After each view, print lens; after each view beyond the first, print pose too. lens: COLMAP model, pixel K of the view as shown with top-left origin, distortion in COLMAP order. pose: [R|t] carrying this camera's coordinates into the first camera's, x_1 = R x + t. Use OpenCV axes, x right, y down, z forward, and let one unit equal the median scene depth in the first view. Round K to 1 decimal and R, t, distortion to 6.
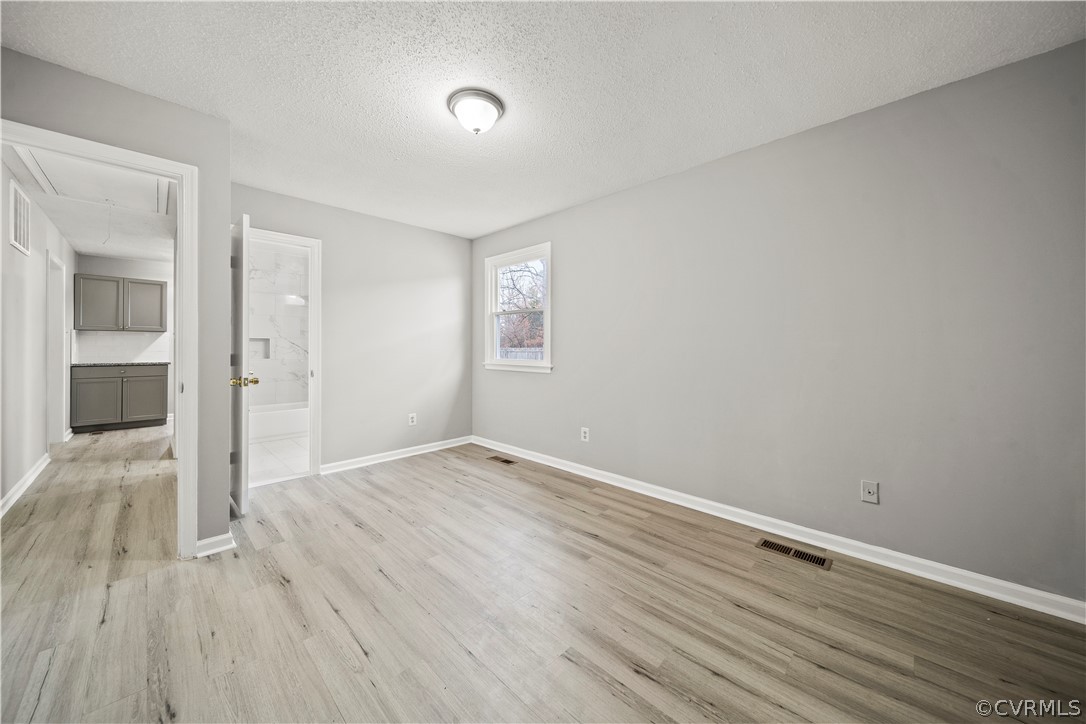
lens RADIAL K [[381.8, 0, 536.5], [0, 381.8, 351.6], [0, 0, 1]] dist [-0.002280, -0.001298]
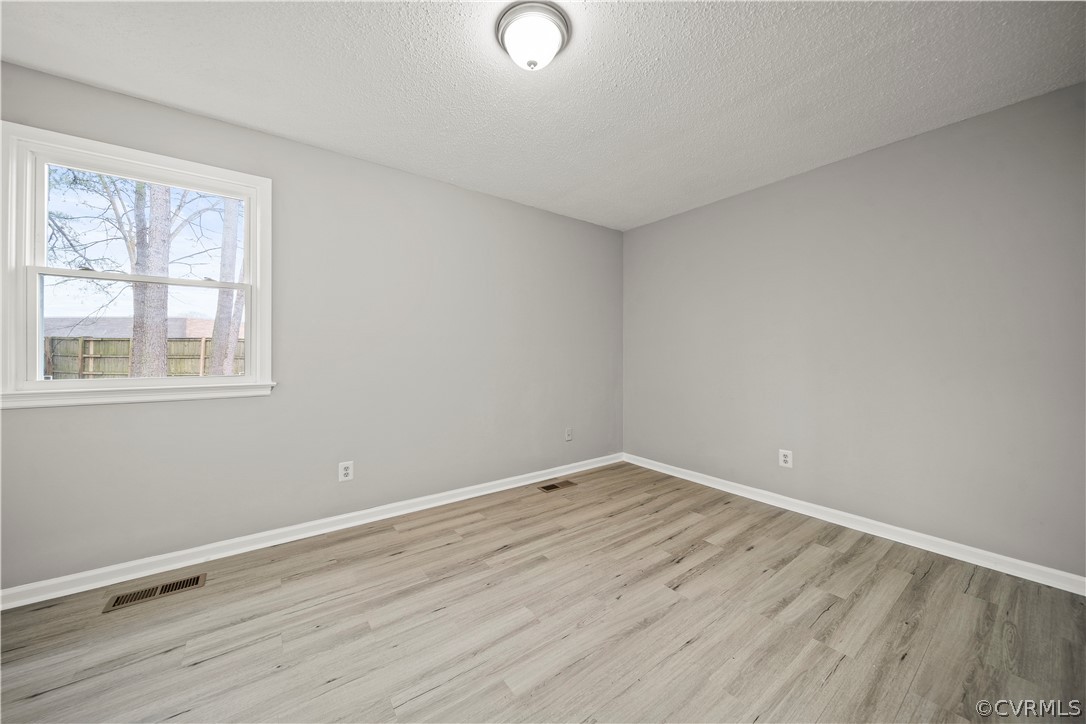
lens RADIAL K [[381.8, 0, 534.3], [0, 381.8, 356.2], [0, 0, 1]] dist [-0.002280, -0.001298]
pose [[0.165991, -0.012396, 0.986049, -0.803524], [0.009834, 0.999892, 0.010914, -0.013466], [-0.986078, 0.007886, 0.166095, 0.777264]]
